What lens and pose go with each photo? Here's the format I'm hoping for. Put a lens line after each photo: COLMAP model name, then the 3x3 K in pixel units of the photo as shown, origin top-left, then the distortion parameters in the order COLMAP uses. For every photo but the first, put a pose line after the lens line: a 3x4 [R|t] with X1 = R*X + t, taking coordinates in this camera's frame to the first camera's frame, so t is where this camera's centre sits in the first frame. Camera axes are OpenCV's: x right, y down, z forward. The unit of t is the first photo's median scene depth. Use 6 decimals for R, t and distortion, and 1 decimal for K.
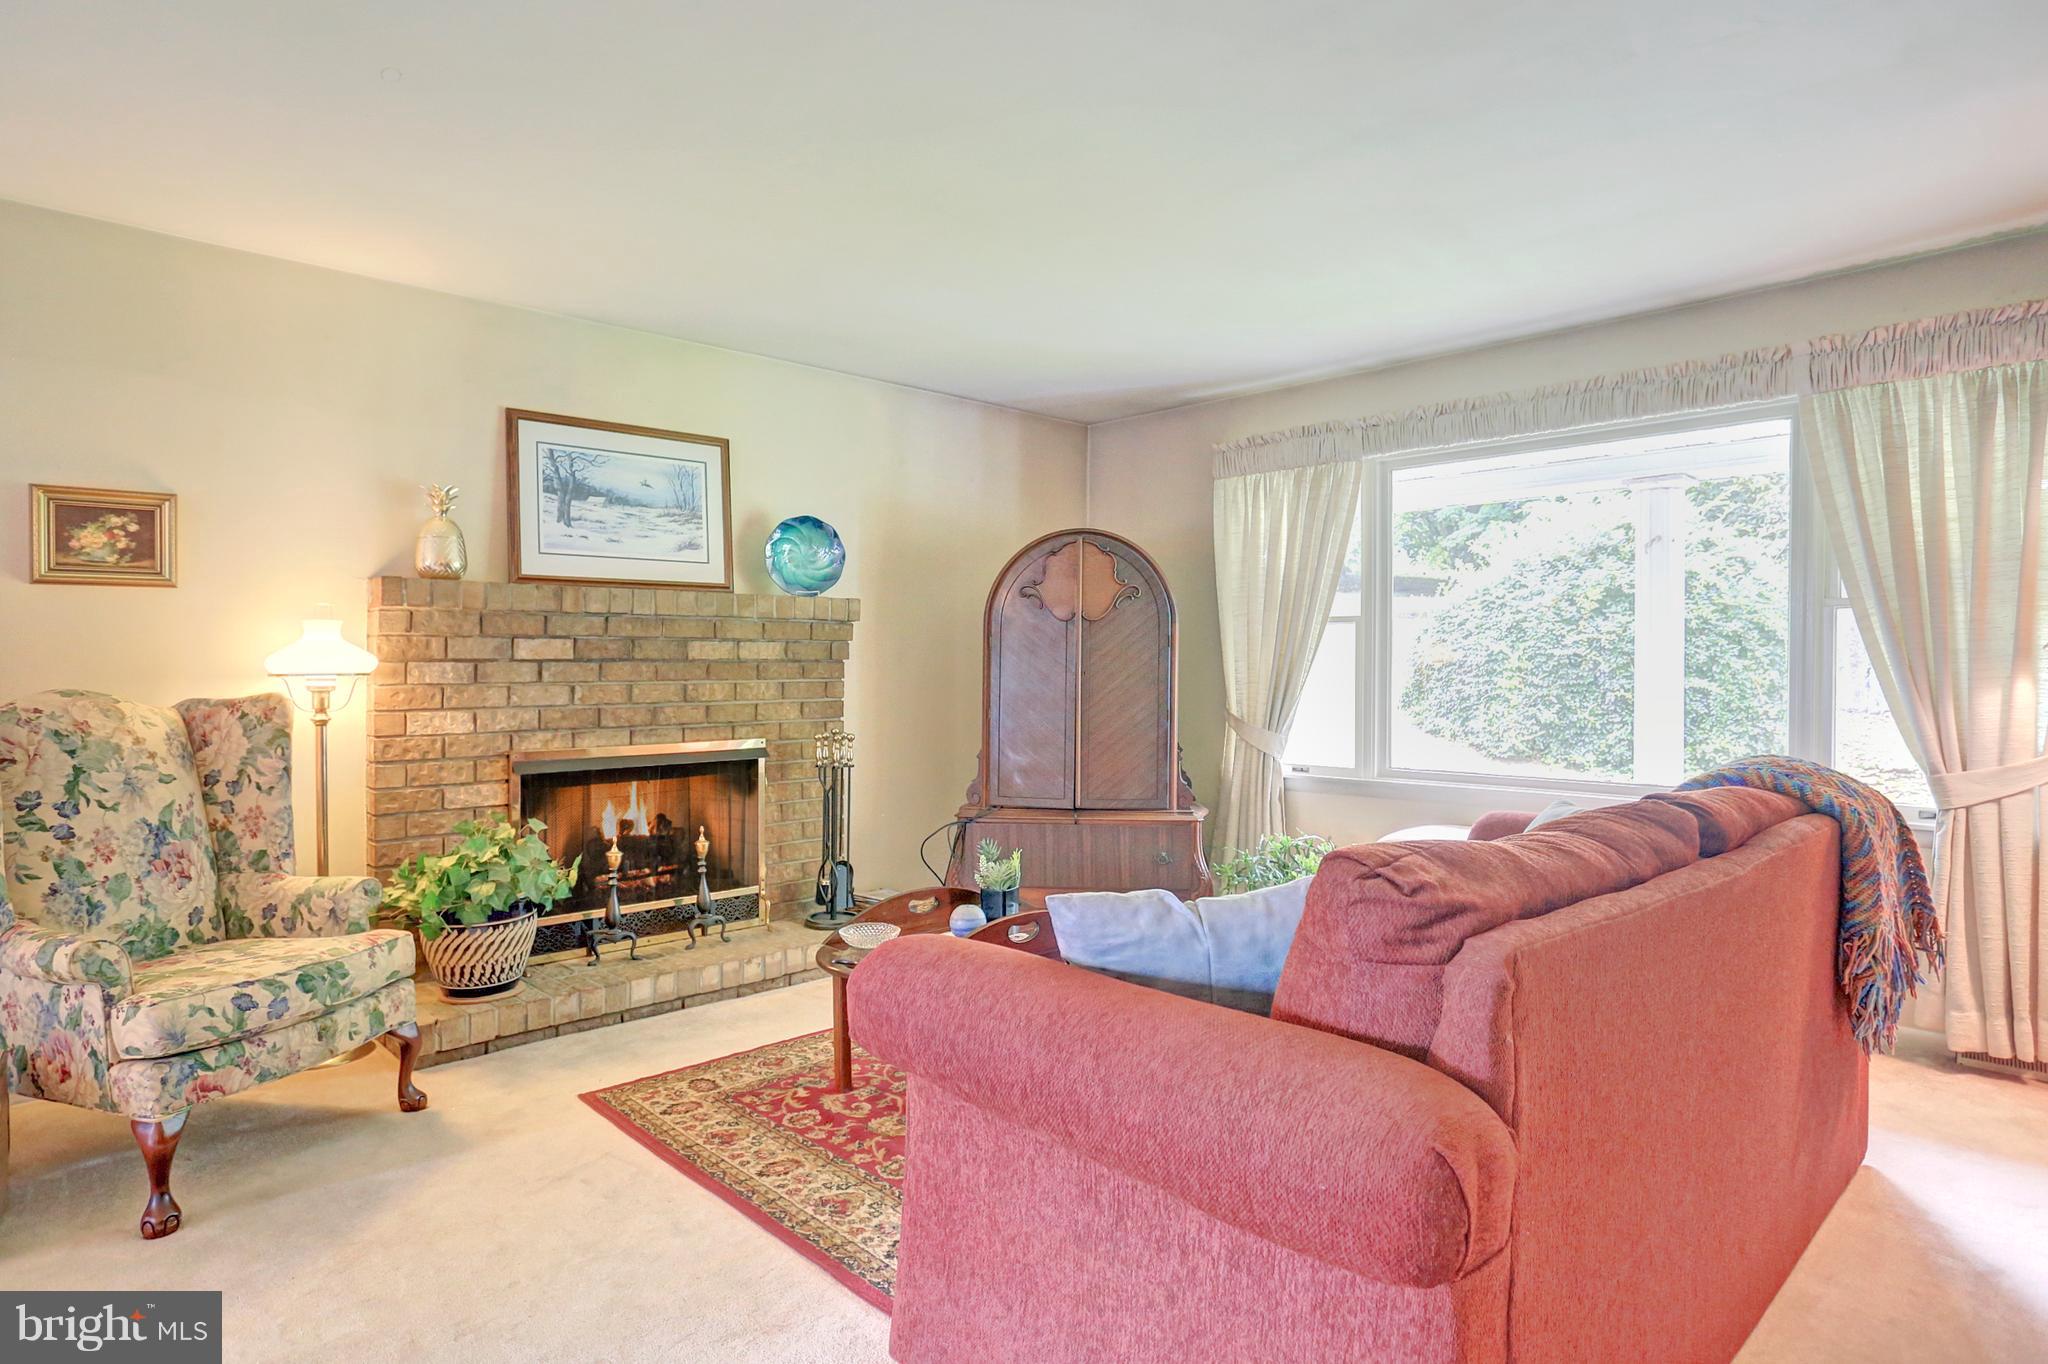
lens RADIAL K [[1128.3, 0, 1040.7], [0, 1128.3, 689.2], [0, 0, 1]] dist [-0.002558, 0.006875]
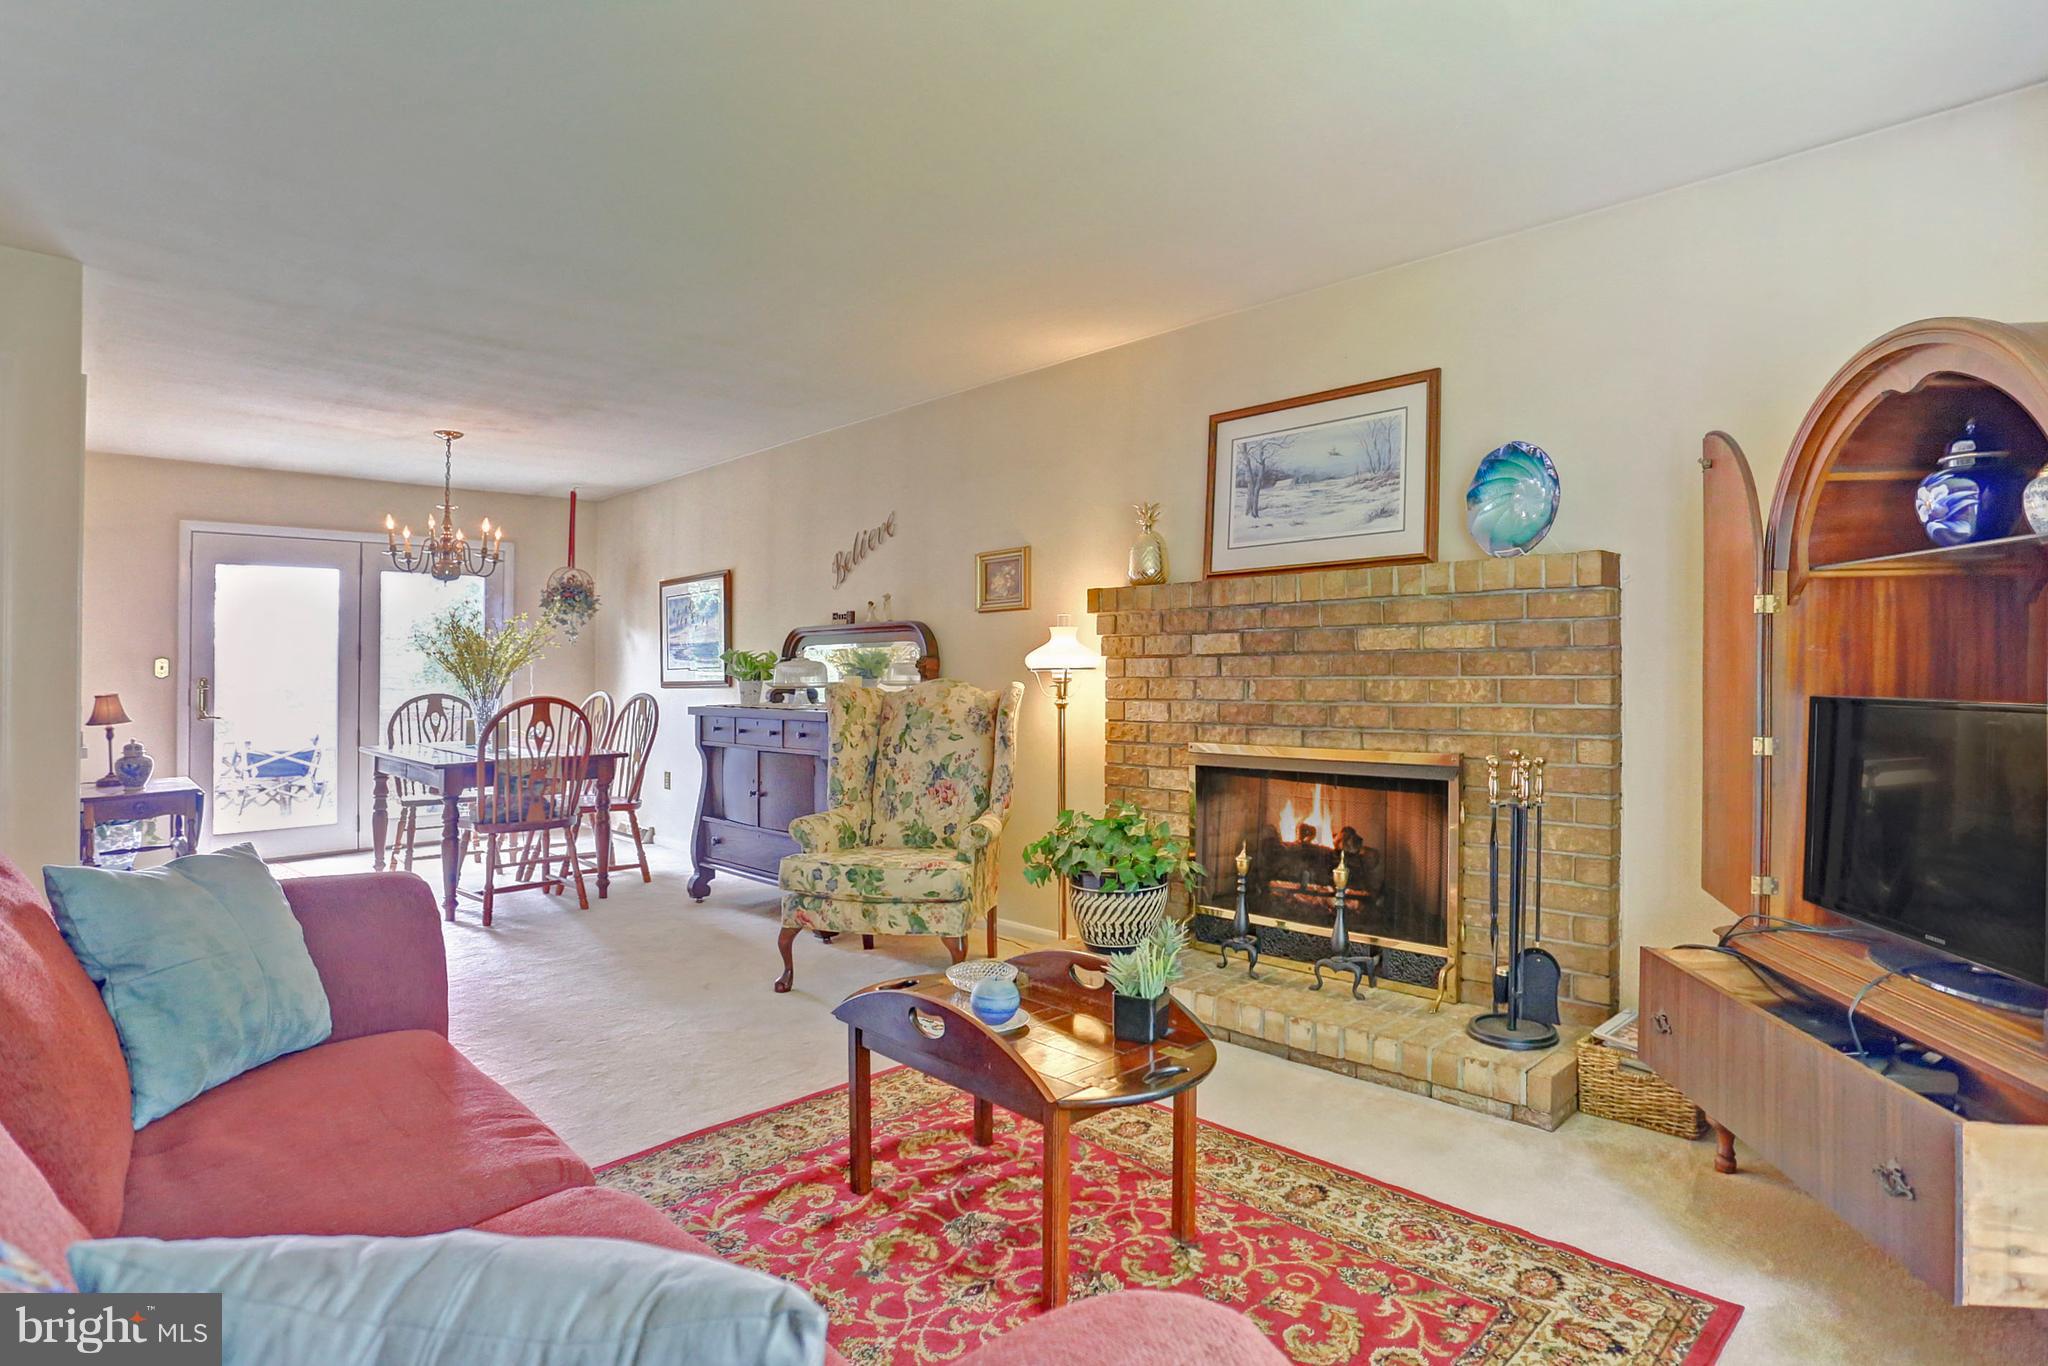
lens RADIAL K [[1045.3, 0, 990.0], [0, 1045.3, 680.1], [0, 0, 1]] dist [-0.079285, 0.020935]
pose [[0.018452, 0.009434, -0.999785, 0.480592], [-0.011683, 0.999889, 0.009219, -0.008896], [0.999761, 0.011511, 0.018560, 0.758411]]
